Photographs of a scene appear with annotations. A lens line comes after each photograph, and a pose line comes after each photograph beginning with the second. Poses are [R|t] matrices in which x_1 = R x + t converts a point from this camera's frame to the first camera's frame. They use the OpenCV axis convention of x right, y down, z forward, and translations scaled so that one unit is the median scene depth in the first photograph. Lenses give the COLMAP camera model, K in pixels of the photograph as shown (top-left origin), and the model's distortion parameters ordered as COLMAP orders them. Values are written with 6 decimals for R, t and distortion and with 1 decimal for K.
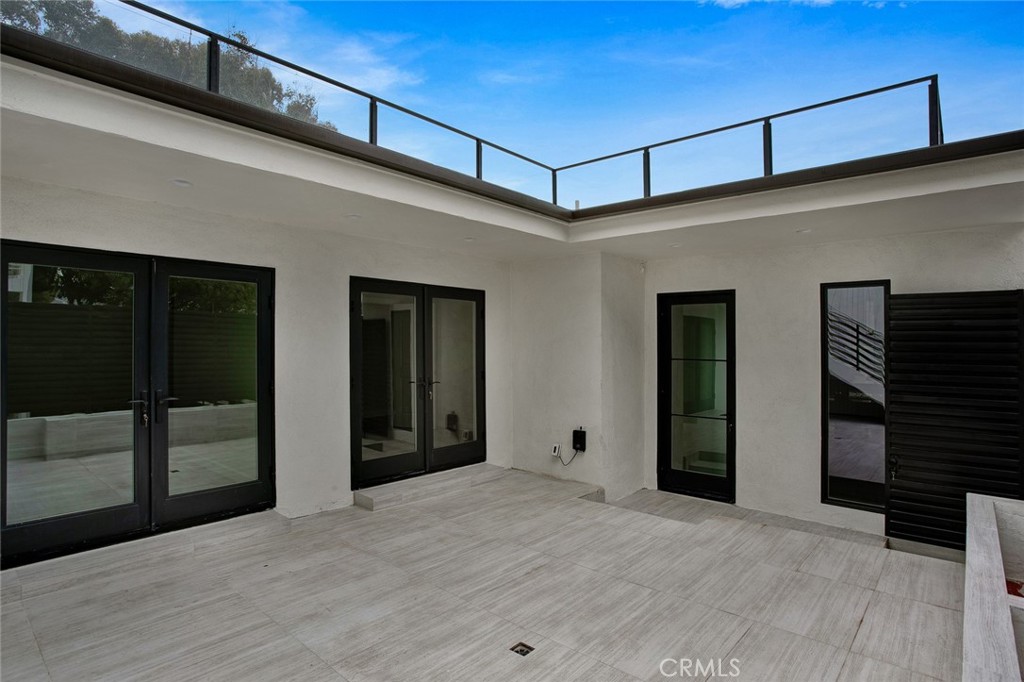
lens RADIAL K [[532.5, 0, 512.0], [0, 532.5, 341.0], [0, 0, 1]] dist [-0.044169, 0.002946]
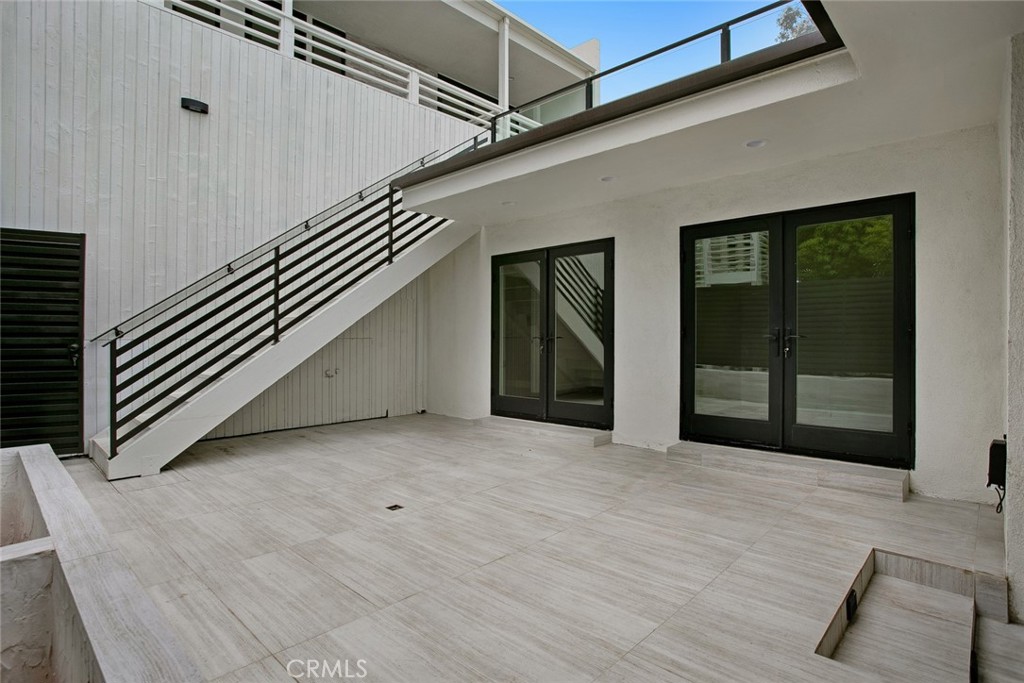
lens RADIAL K [[532.5, 0, 512.0], [0, 532.5, 341.5], [0, 0, 1]] dist [-0.044169, 0.002946]
pose [[-0.045303, 0.001136, -0.998973, 0.960698], [0.021485, 0.999769, 0.000163, 0.118828], [0.998742, -0.021455, -0.045317, 0.968658]]
